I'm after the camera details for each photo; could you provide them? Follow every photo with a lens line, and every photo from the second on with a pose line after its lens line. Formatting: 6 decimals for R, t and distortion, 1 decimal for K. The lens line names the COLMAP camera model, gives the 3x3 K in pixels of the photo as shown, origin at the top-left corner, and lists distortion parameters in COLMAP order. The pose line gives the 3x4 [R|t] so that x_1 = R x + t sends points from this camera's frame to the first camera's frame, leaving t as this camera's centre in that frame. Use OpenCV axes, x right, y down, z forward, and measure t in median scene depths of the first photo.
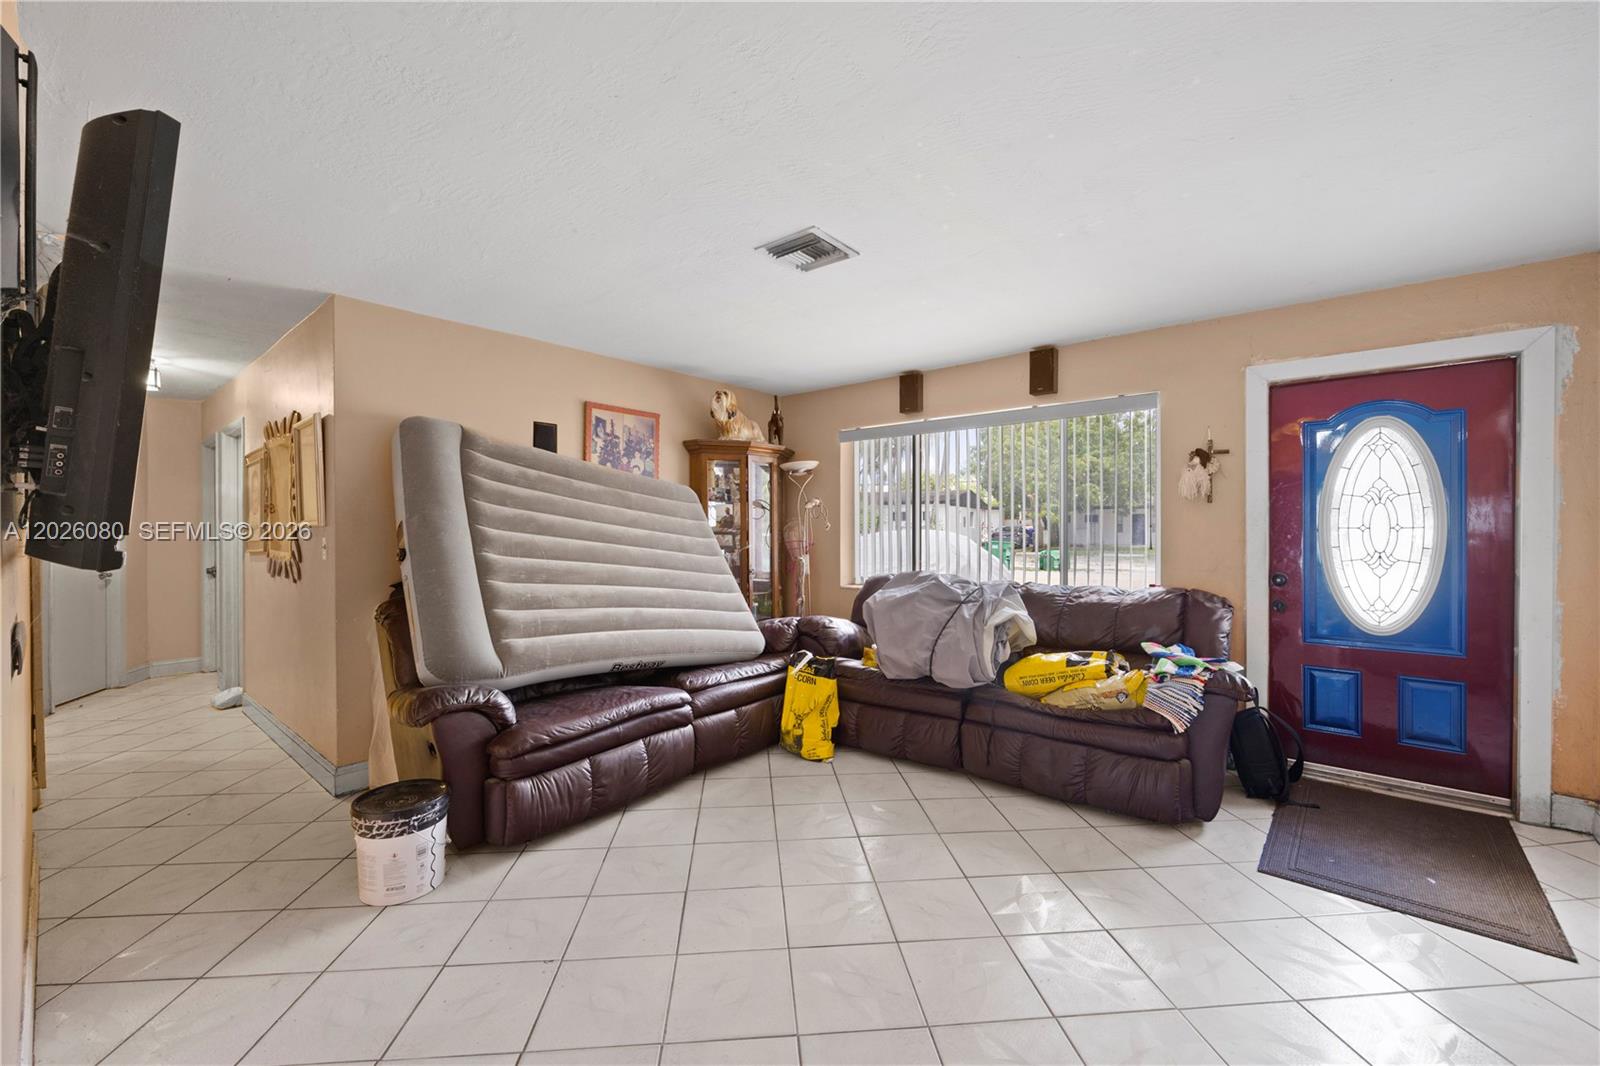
lens RADIAL K [[658.1, 0, 798.4], [0, 658.1, 528.8], [0, 0, 1]] dist [-0.000287, 0.000193]
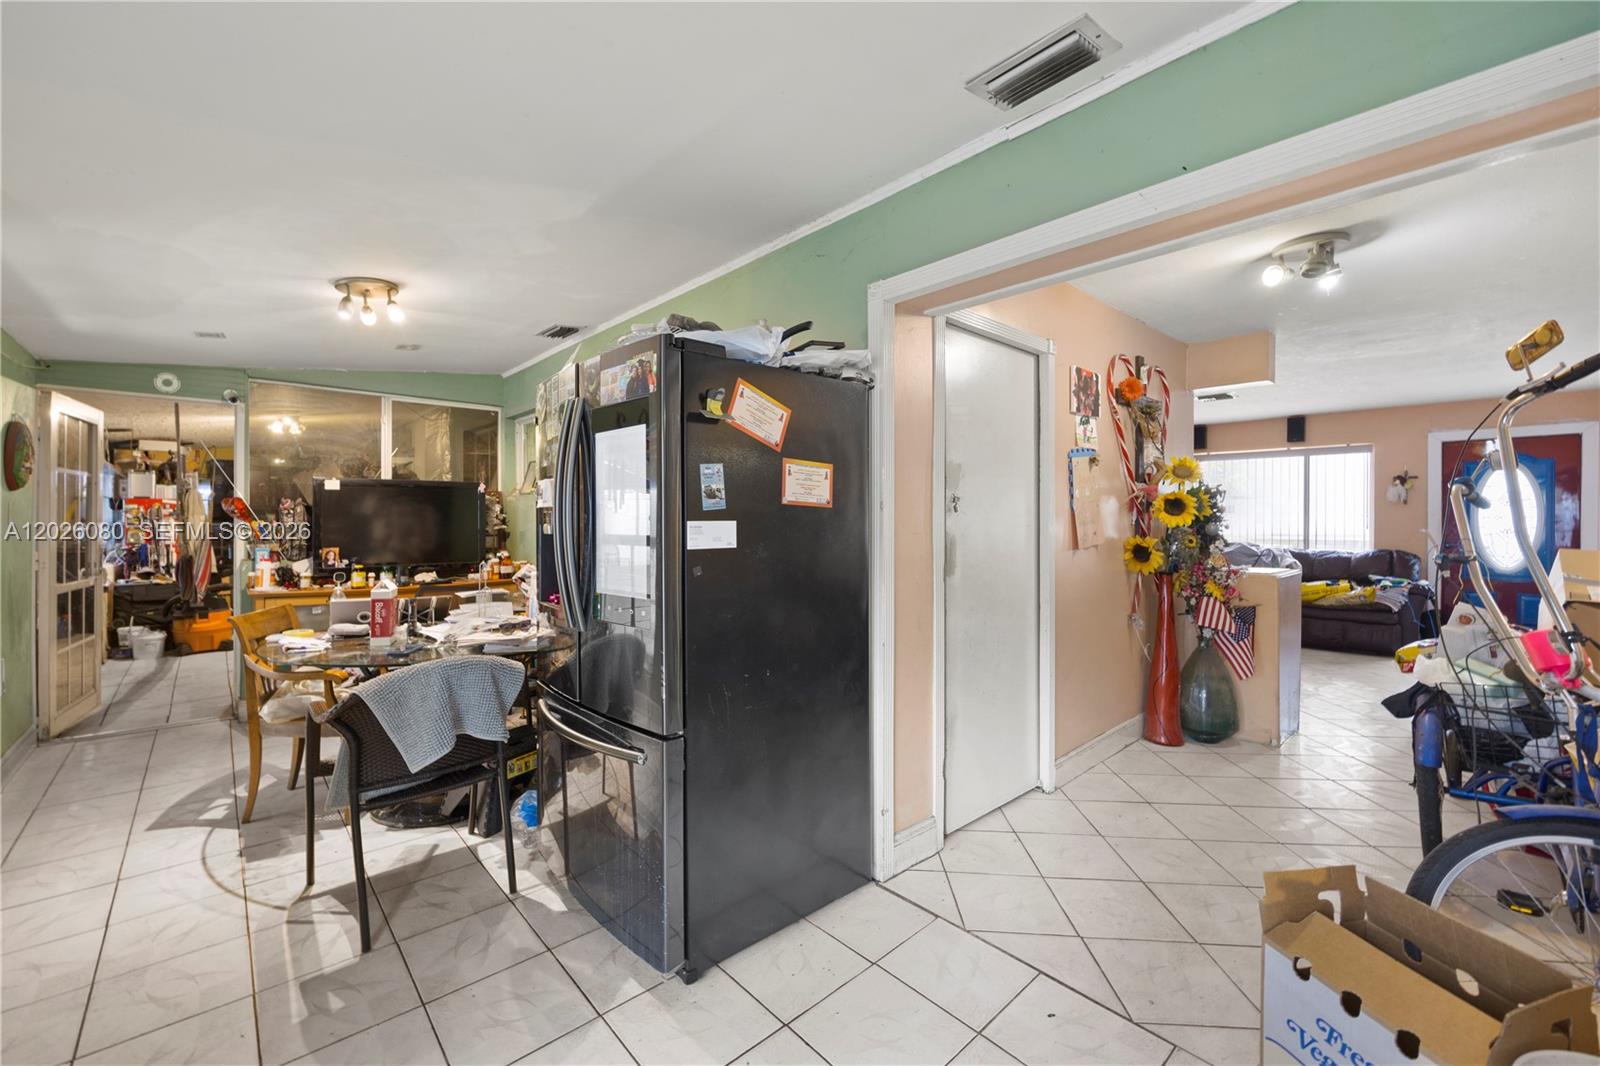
lens RADIAL K [[662.5, 0, 781.1], [0, 662.5, 522.6], [0, 0, 1]] dist [-0.001412, 0.000075]
pose [[0.989299, 0.006366, -0.145761, -0.995062], [-0.005484, 0.999964, 0.006454, 0.012033], [0.145797, -0.005585, 0.989299, -1.303286]]
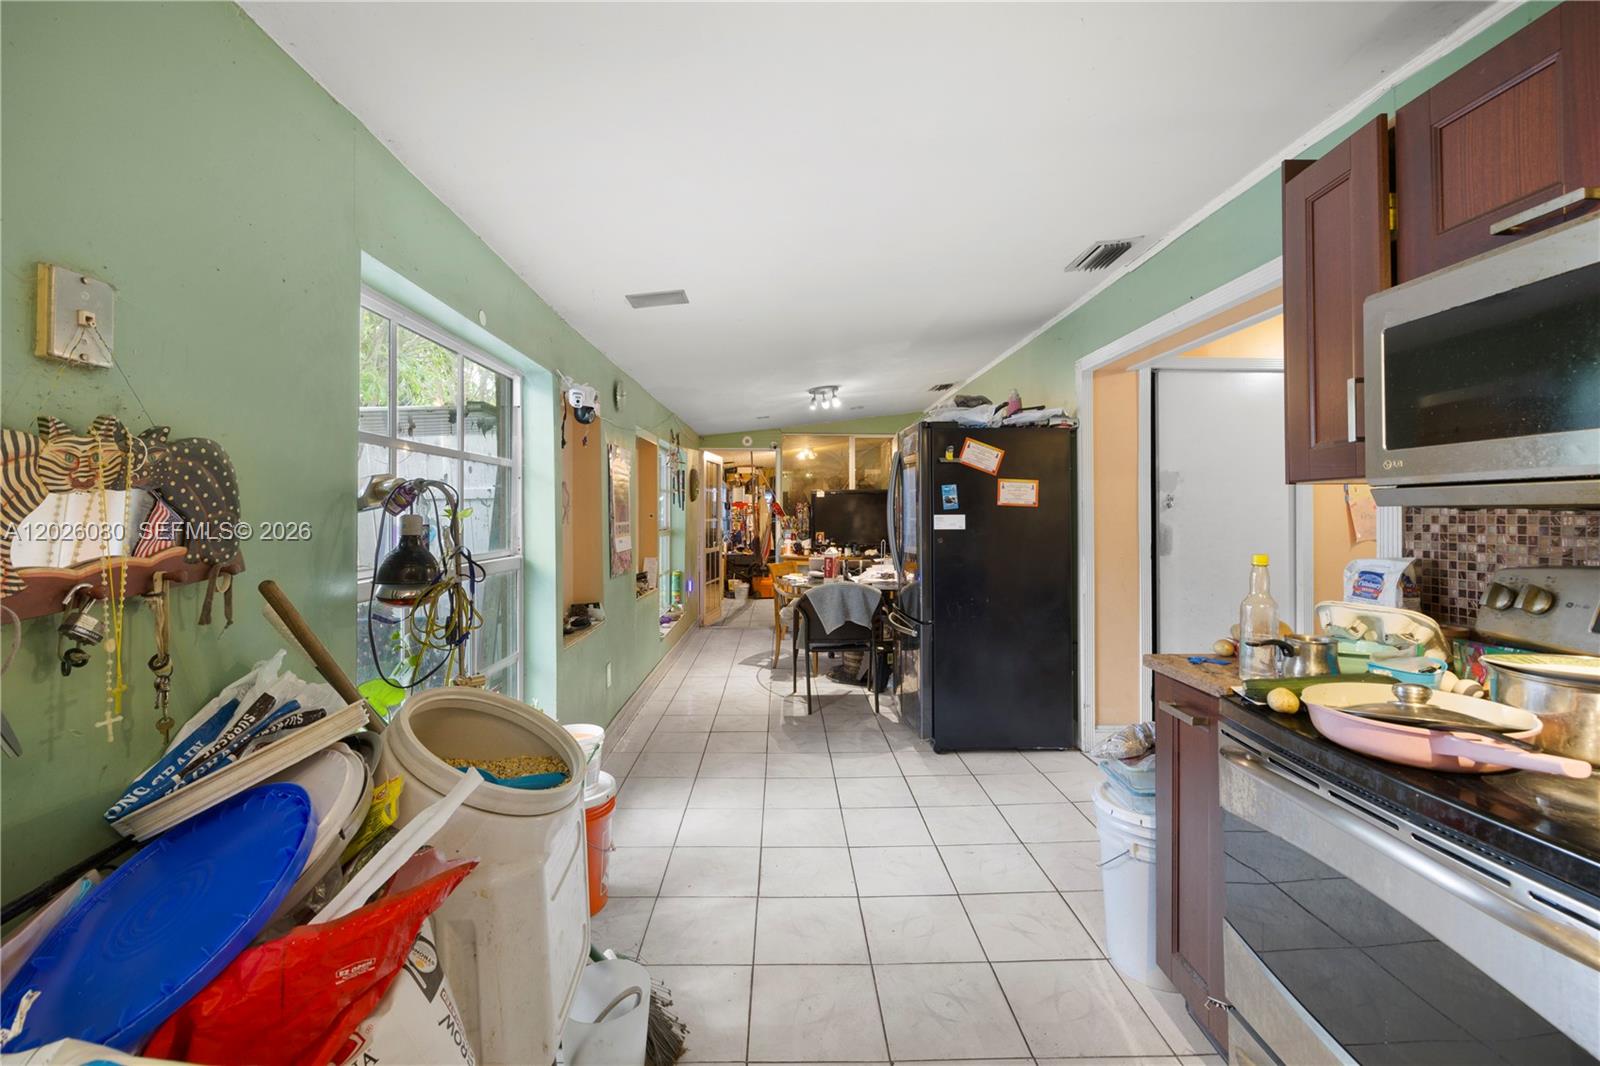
lens RADIAL K [[658.1, 0, 798.4], [0, 658.1, 528.8], [0, 0, 1]] dist [-0.000287, 0.000193]
pose [[0.677040, 0.018639, -0.735710, -0.448841], [-0.000910, 0.999700, 0.024490, 0.011070], [0.735946, -0.015911, 0.676853, -1.707335]]
